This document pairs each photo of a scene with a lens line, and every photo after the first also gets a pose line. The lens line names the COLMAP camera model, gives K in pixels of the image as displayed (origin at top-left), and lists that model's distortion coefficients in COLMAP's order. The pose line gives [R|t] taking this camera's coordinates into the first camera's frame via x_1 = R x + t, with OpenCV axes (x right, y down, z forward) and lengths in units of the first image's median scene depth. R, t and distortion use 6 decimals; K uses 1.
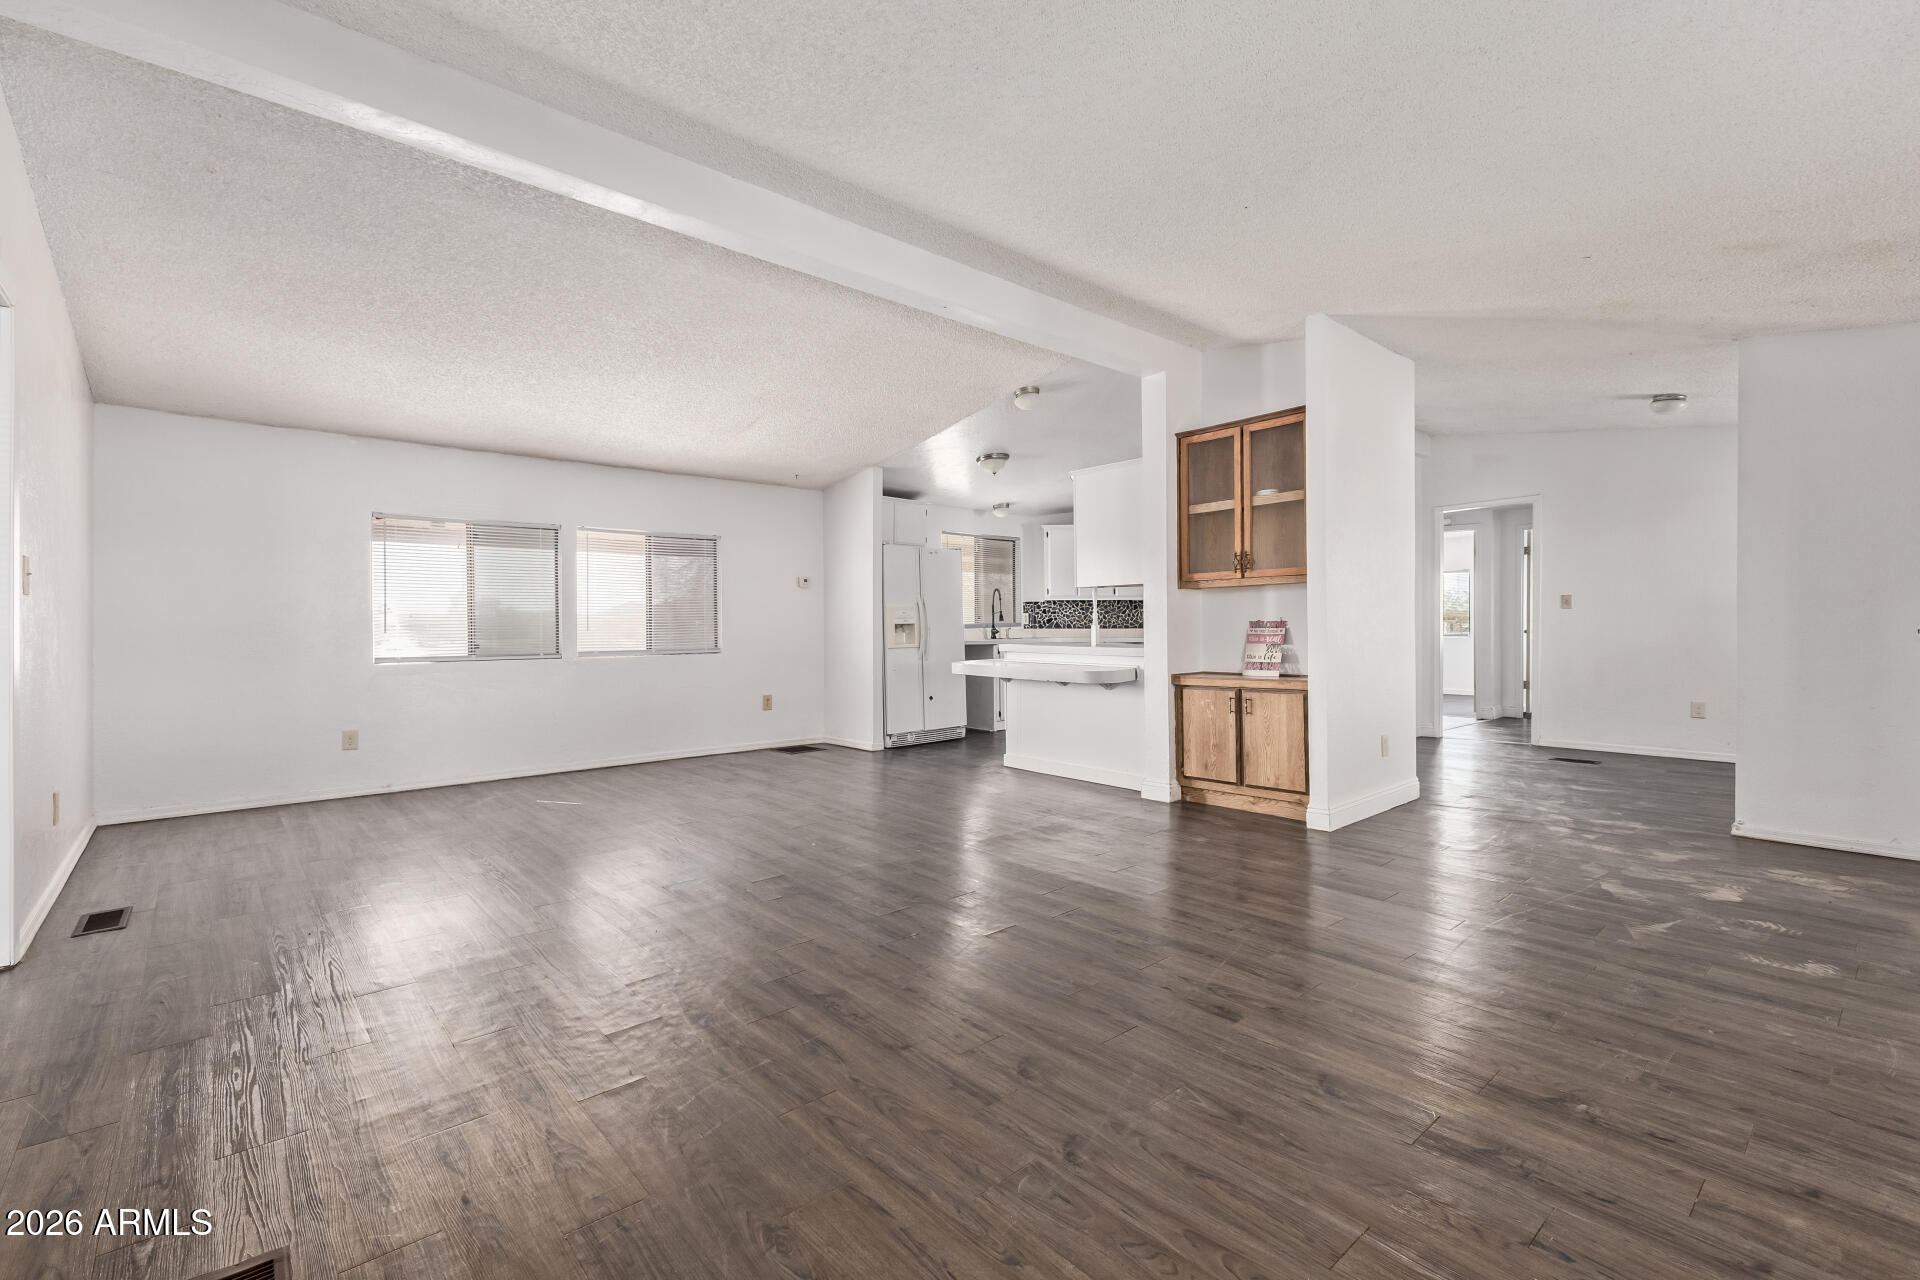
lens RADIAL K [[844.1, 0, 950.0], [0, 844.1, 628.0], [0, 0, 1]] dist [0.011450, -0.000081]
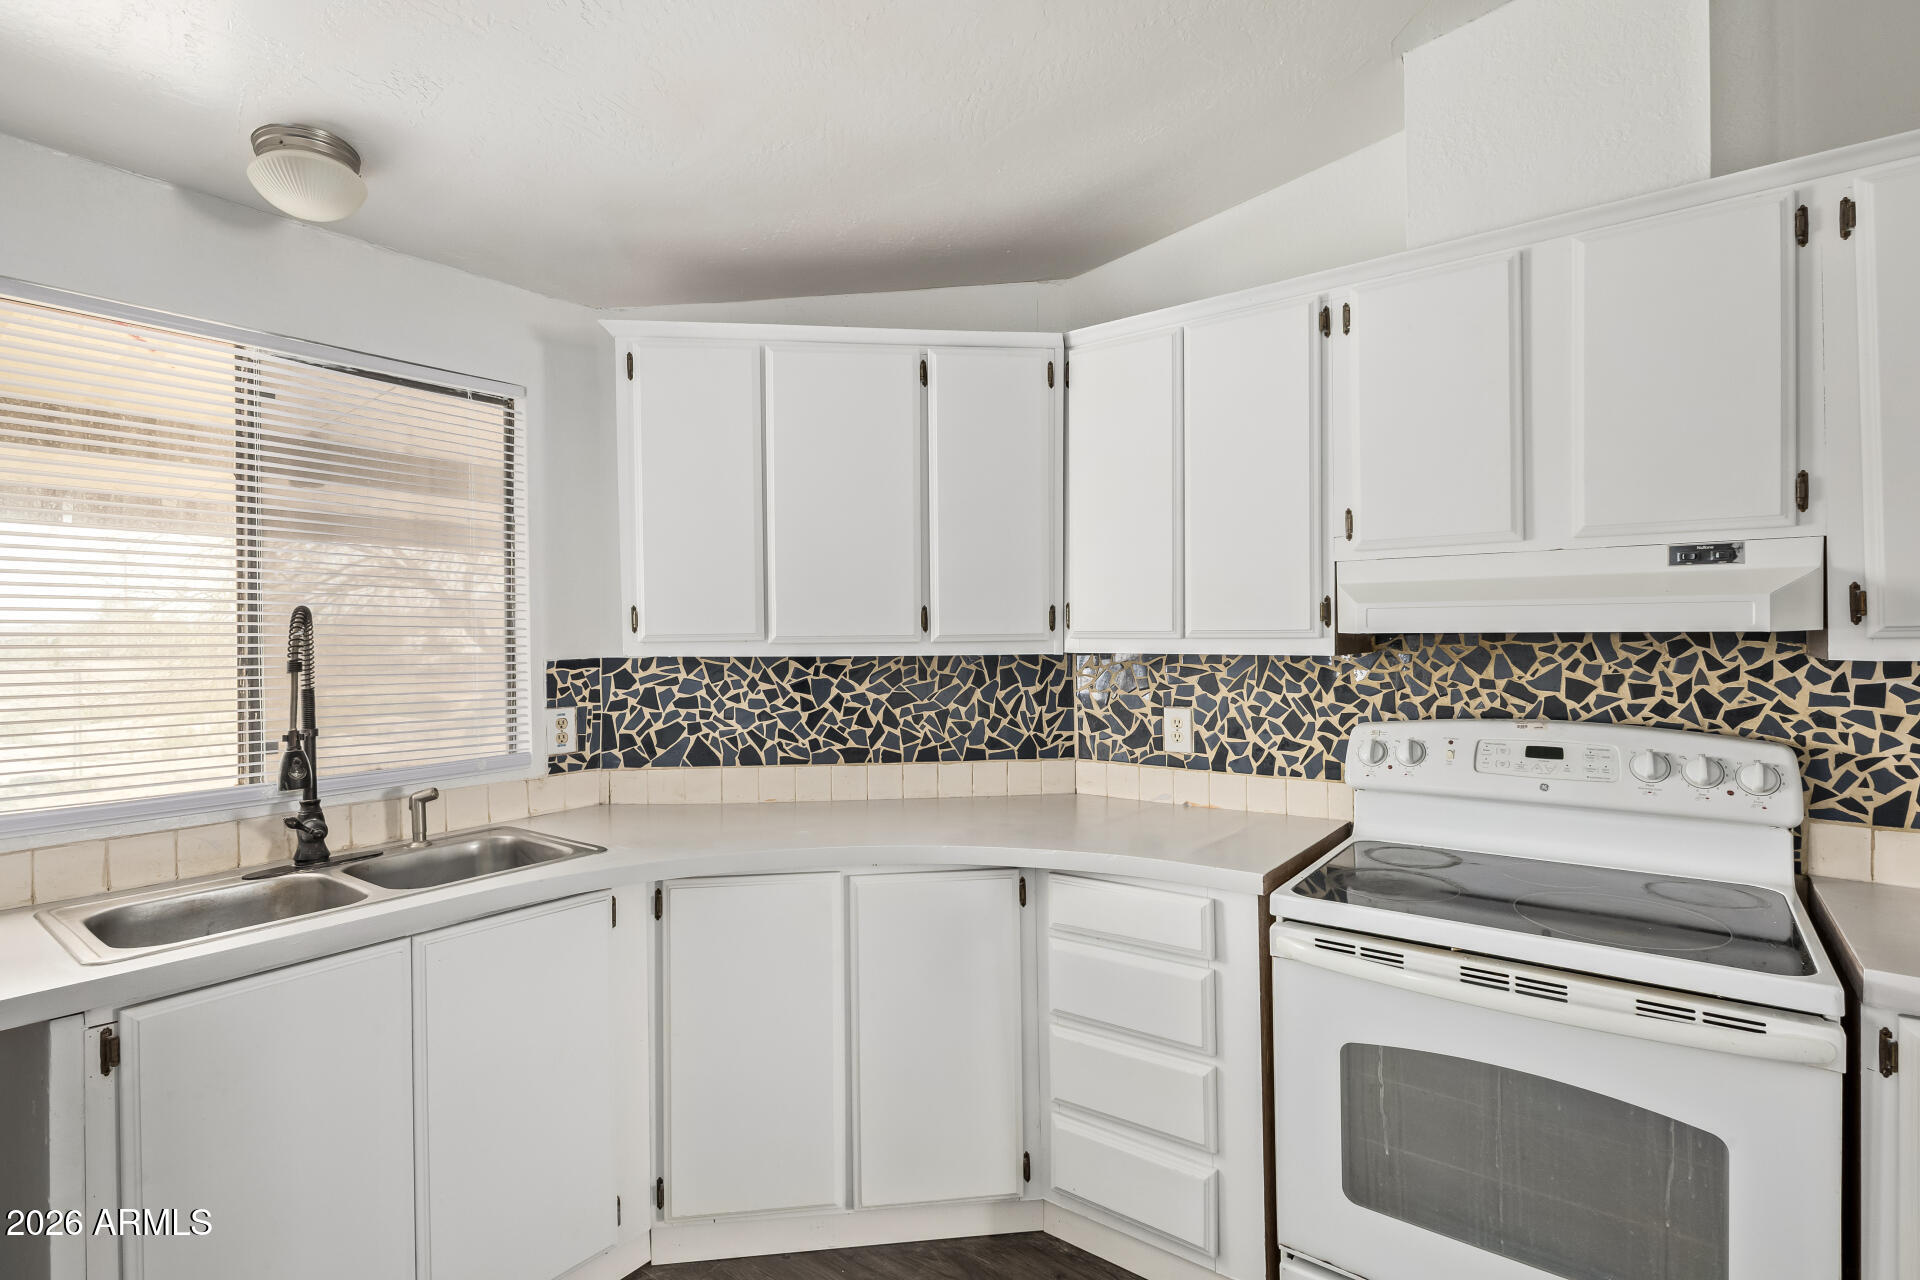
lens RADIAL K [[916.2, 0, 954.9], [0, 916.2, 632.5], [0, 0, 1]] dist [0.003336, -0.001211]
pose [[0.980650, 0.002307, 0.195758, 0.285988], [-0.000845, 0.999971, -0.007554, -0.071513], [-0.195769, 0.007242, 0.980623, 1.401222]]
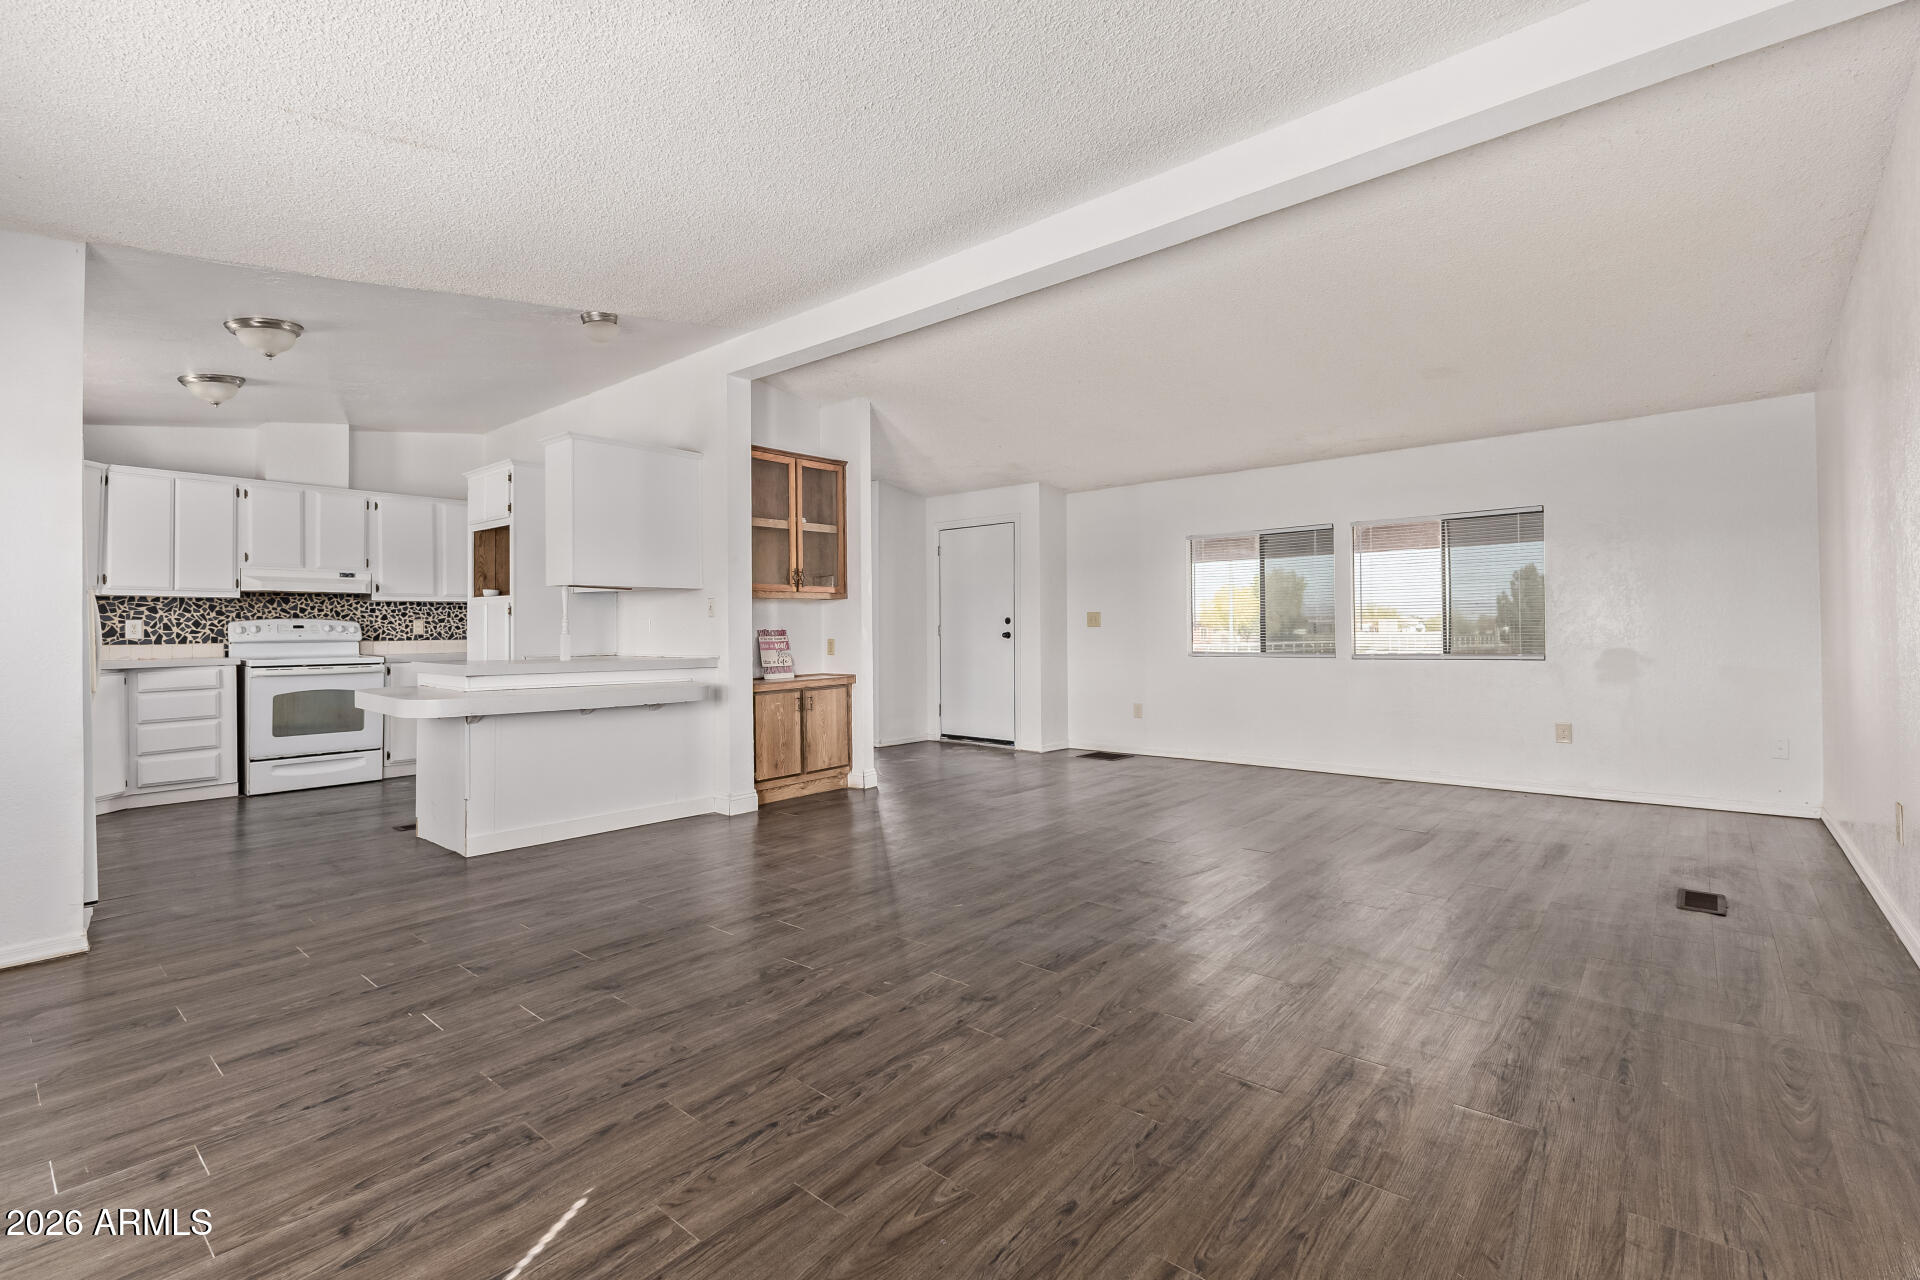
lens RADIAL K [[844.1, 0, 950.0], [0, 844.1, 628.0], [0, 0, 1]] dist [0.011450, -0.000081]
pose [[-0.142800, 0.012320, 0.989675, -0.797085], [0.013128, 0.999858, -0.010553, 0.004154], [-0.989665, 0.011486, -0.142941, 0.946599]]
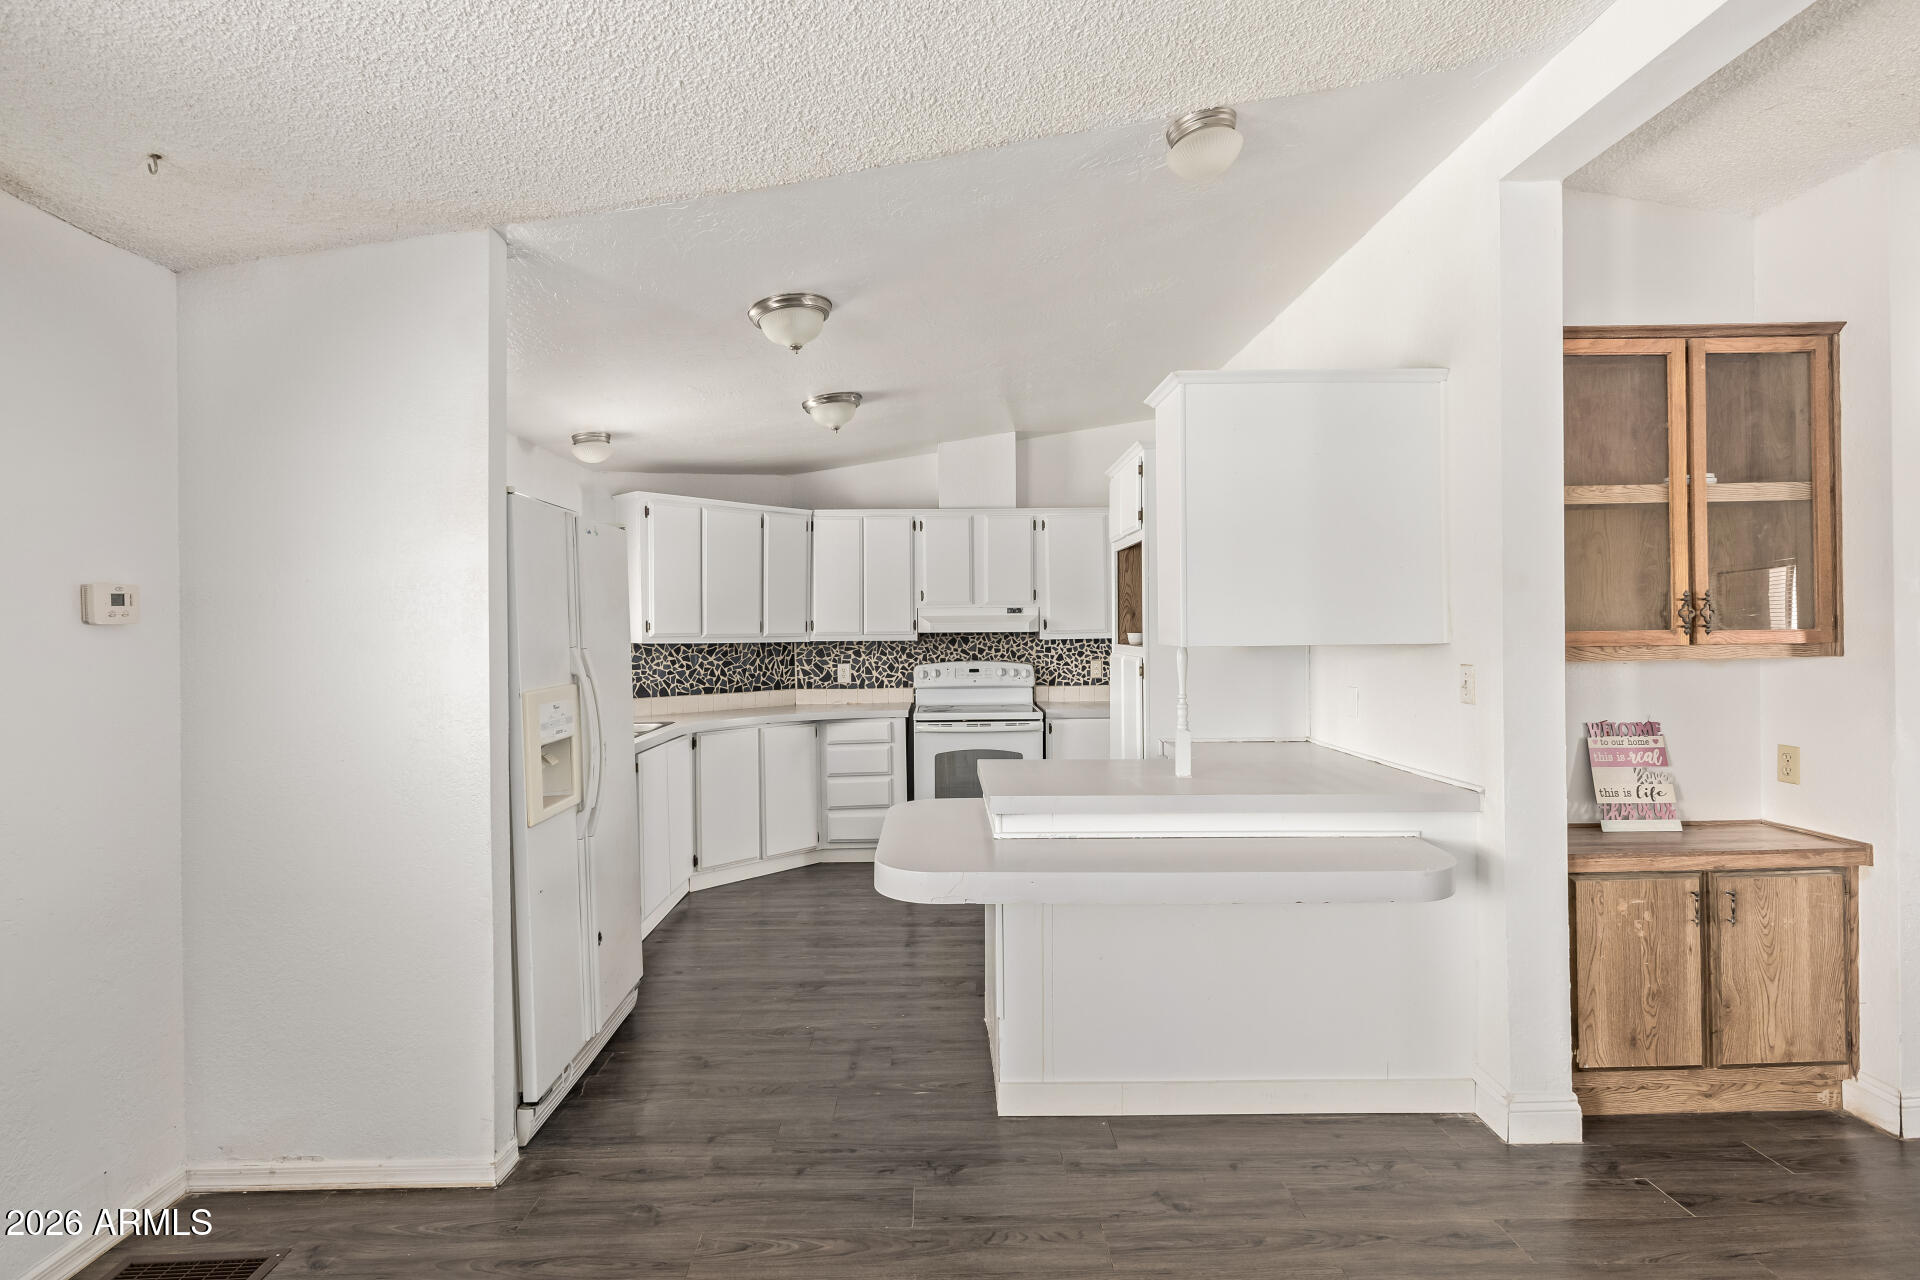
lens RADIAL K [[916.2, 0, 954.9], [0, 916.2, 632.5], [0, 0, 1]] dist [0.003336, -0.001211]
pose [[0.643761, 0.003322, 0.765219, -0.338636], [0.006127, 0.999936, -0.009495, -0.063072], [-0.765202, 0.010801, 0.643699, 0.970757]]
